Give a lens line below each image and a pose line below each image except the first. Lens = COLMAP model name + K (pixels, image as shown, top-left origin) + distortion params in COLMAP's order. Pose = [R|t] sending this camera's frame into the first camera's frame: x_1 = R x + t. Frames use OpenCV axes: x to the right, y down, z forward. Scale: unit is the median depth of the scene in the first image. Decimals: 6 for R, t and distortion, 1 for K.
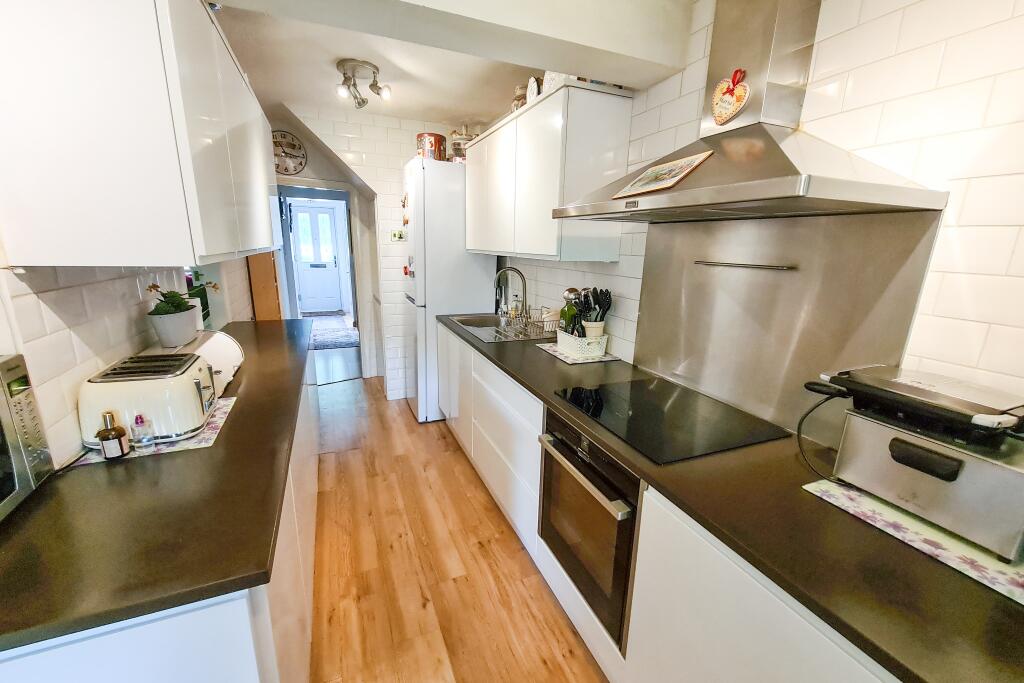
lens RADIAL K [[422.6, 0, 509.4], [0, 422.6, 345.5], [0, 0, 1]] dist [0.001102, 0.000011]
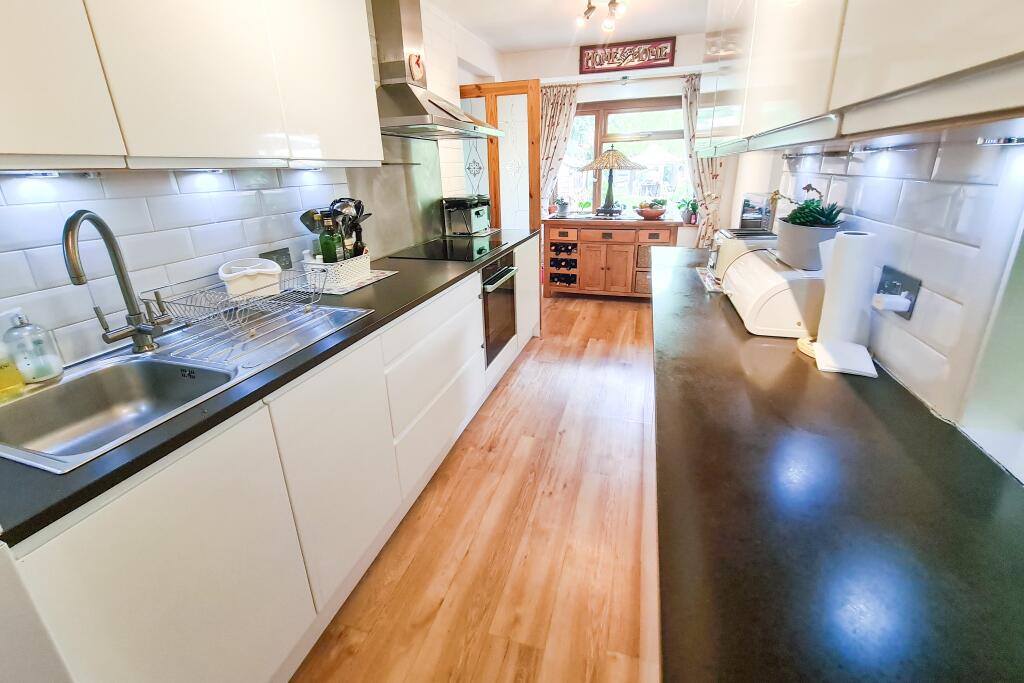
lens RADIAL K [[422.6, 0, 507.1], [0, 422.6, 332.3], [0, 0, 1]] dist [0.001102, 0.000011]
pose [[-0.766238, -0.224667, 0.602000, -0.637419], [0.169520, 0.833009, 0.526648, -0.295441], [-0.619792, 0.505589, -0.600198, 1.409599]]
